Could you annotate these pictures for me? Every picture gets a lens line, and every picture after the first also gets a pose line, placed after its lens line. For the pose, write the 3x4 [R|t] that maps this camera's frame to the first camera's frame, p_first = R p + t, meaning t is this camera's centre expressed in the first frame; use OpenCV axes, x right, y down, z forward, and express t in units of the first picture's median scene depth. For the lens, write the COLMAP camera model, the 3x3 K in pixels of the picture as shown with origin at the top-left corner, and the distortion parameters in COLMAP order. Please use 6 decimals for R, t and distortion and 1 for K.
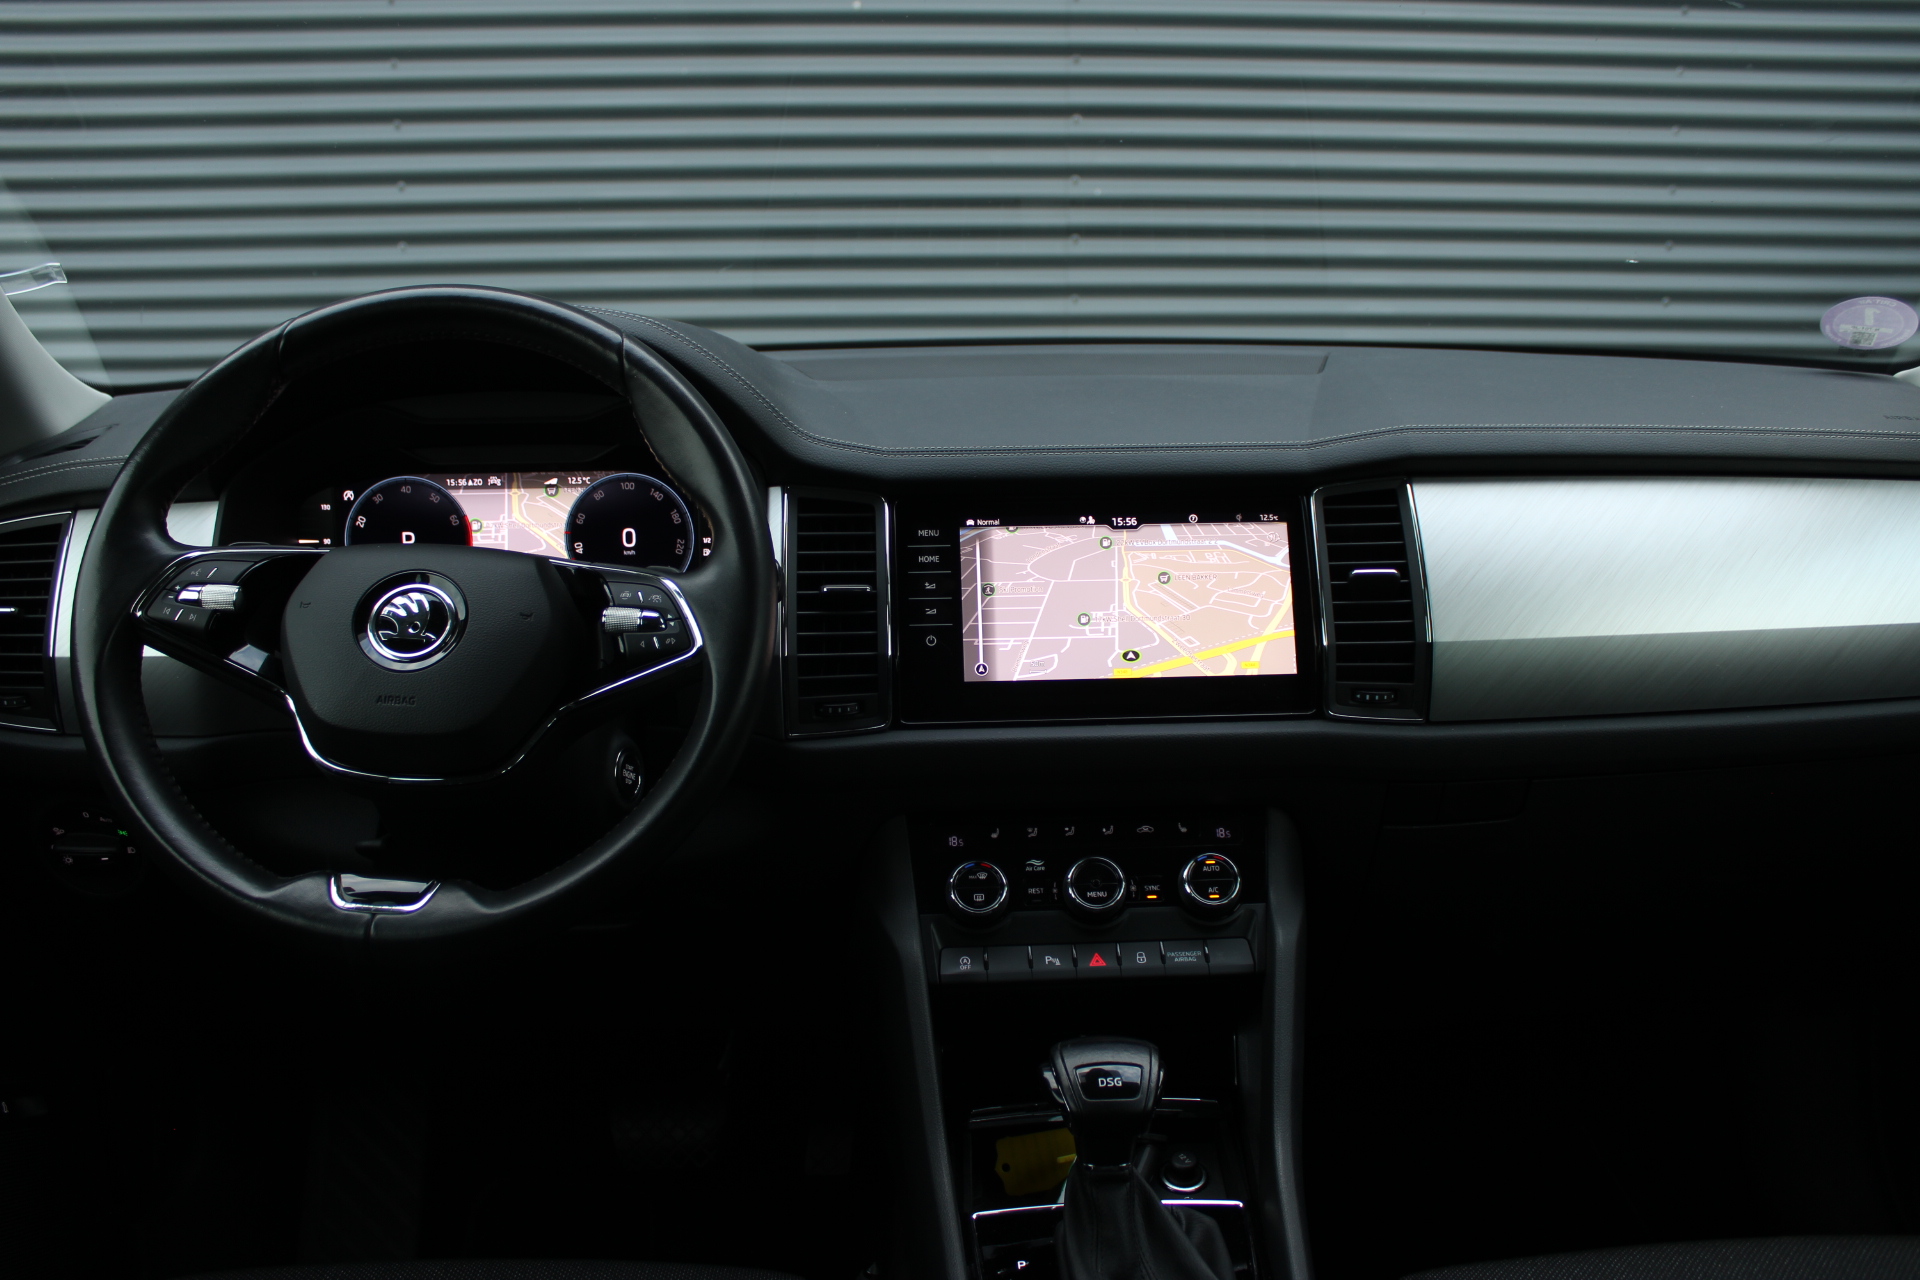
lens RADIAL K [[1759.3, 0, 956.7], [0, 1759.3, 633.2], [0, 0, 1]] dist [-0.084130, 0.000000]
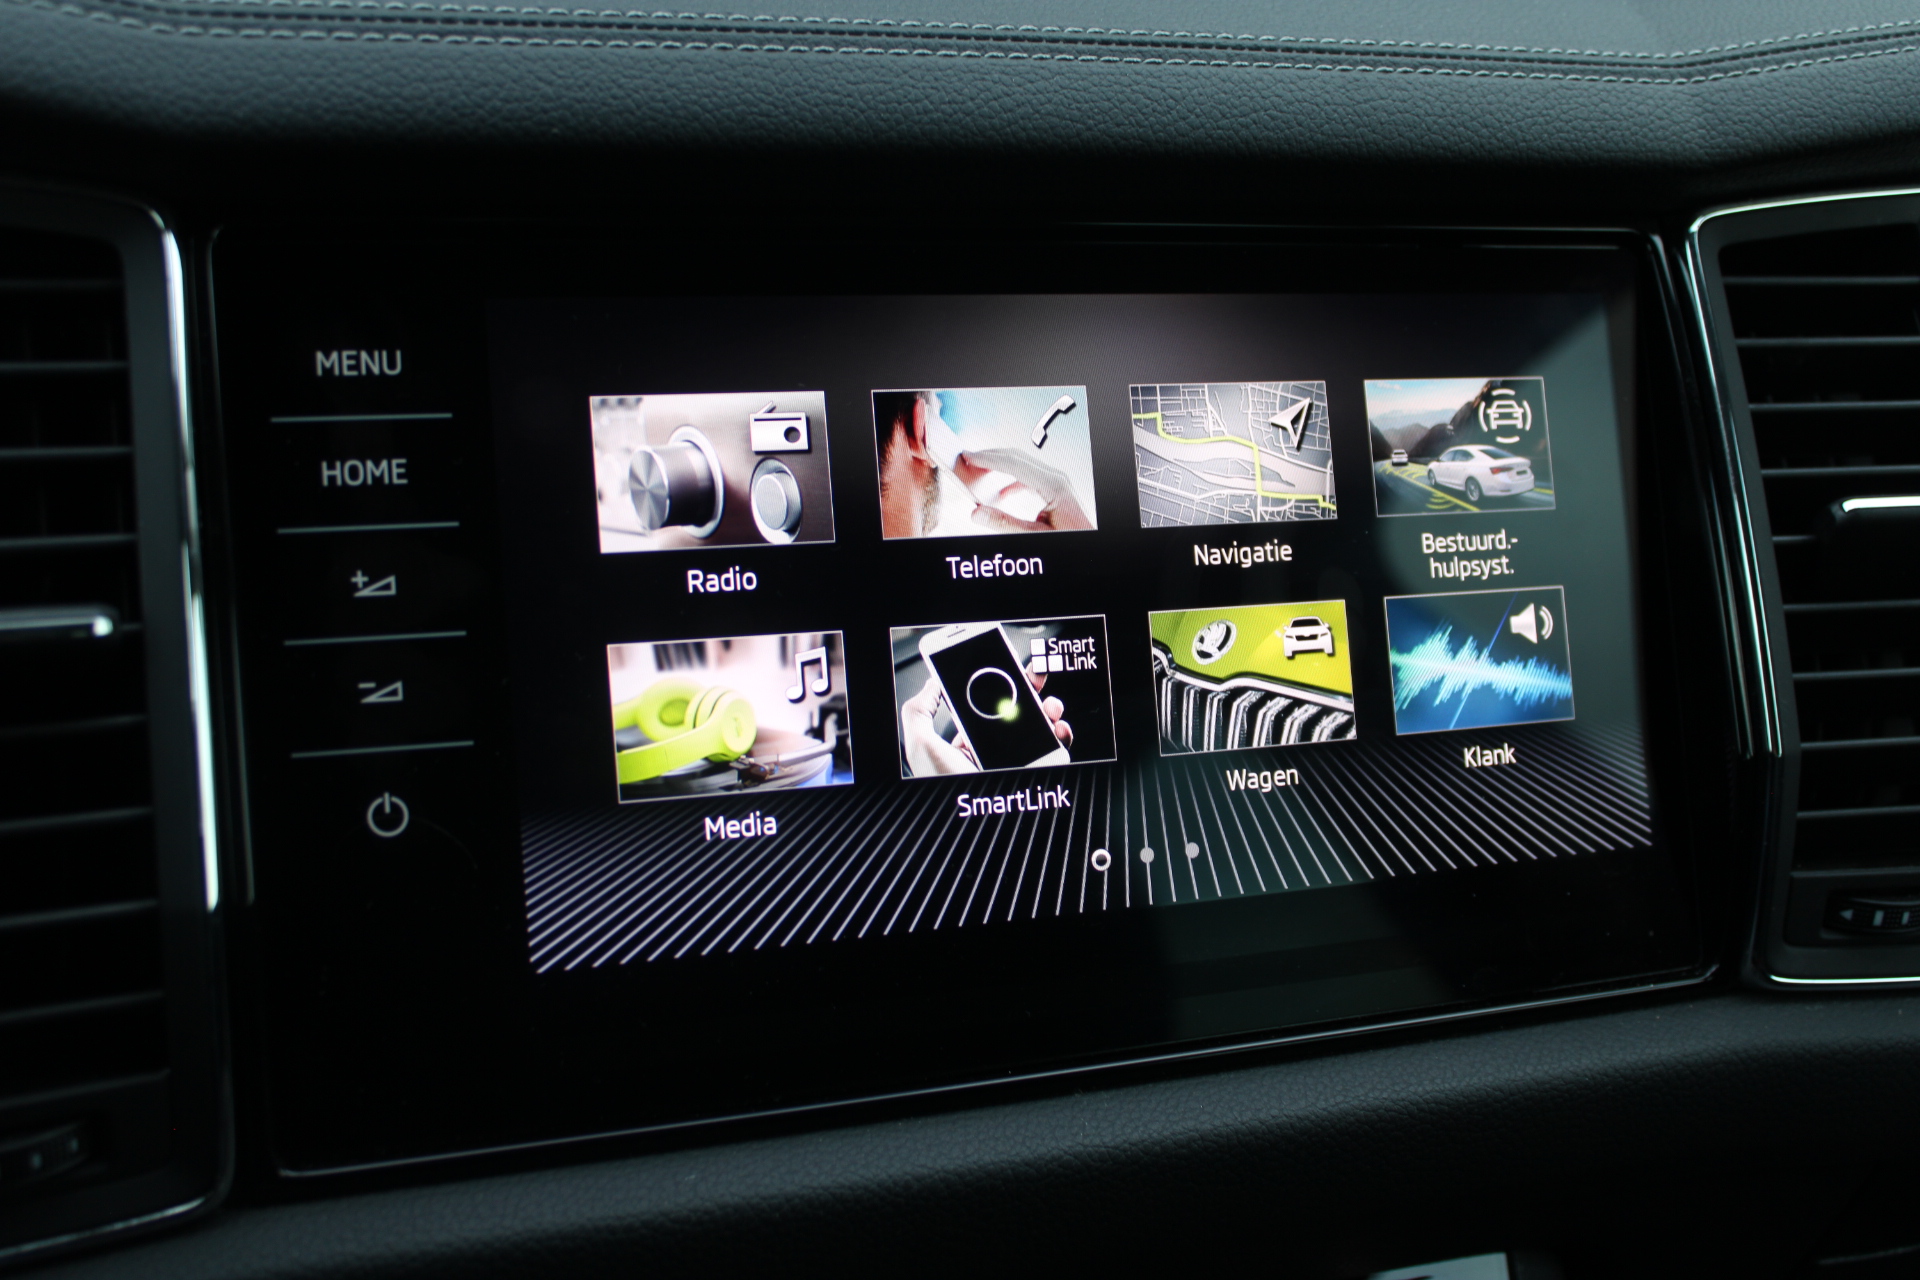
lens RADIAL K [[2212.0, 0, 966.1], [0, 2212.0, 641.6], [0, 0, 1]] dist [-0.046328, 0.000000]
pose [[0.953299, -0.032302, 0.300297, -0.028916], [-0.004936, 0.992465, 0.122428, -0.056775], [-0.301989, -0.118193, 0.945956, 0.687717]]
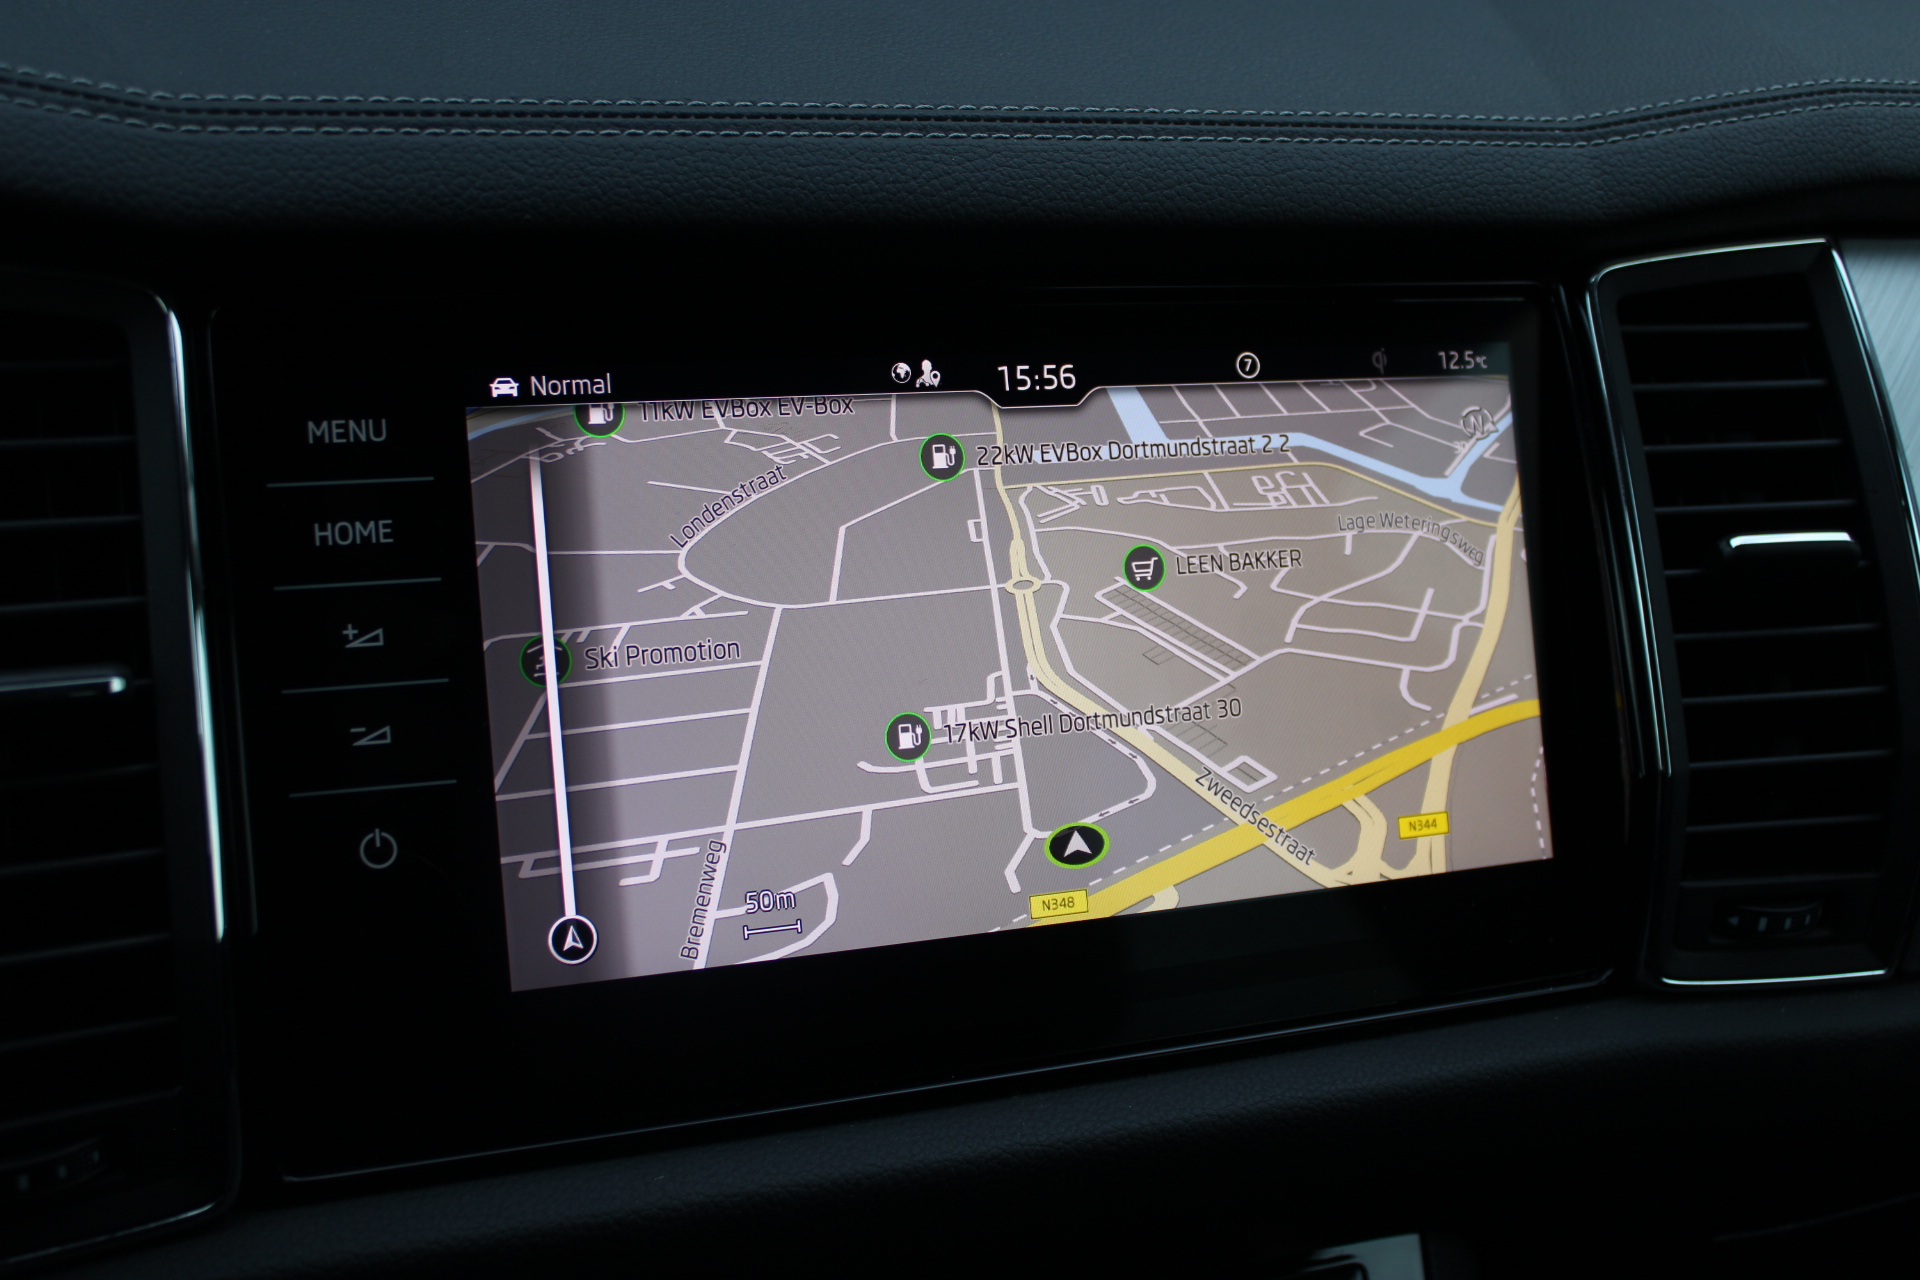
lens RADIAL K [[2212.0, 0, 955.4], [0, 2212.0, 646.2], [0, 0, 1]] dist [-0.046328, 0.000000]
pose [[0.949578, -0.042227, 0.310675, -0.033652], [-0.003113, 0.989570, 0.144017, -0.073243], [-0.313516, -0.137723, 0.939542, 0.663264]]
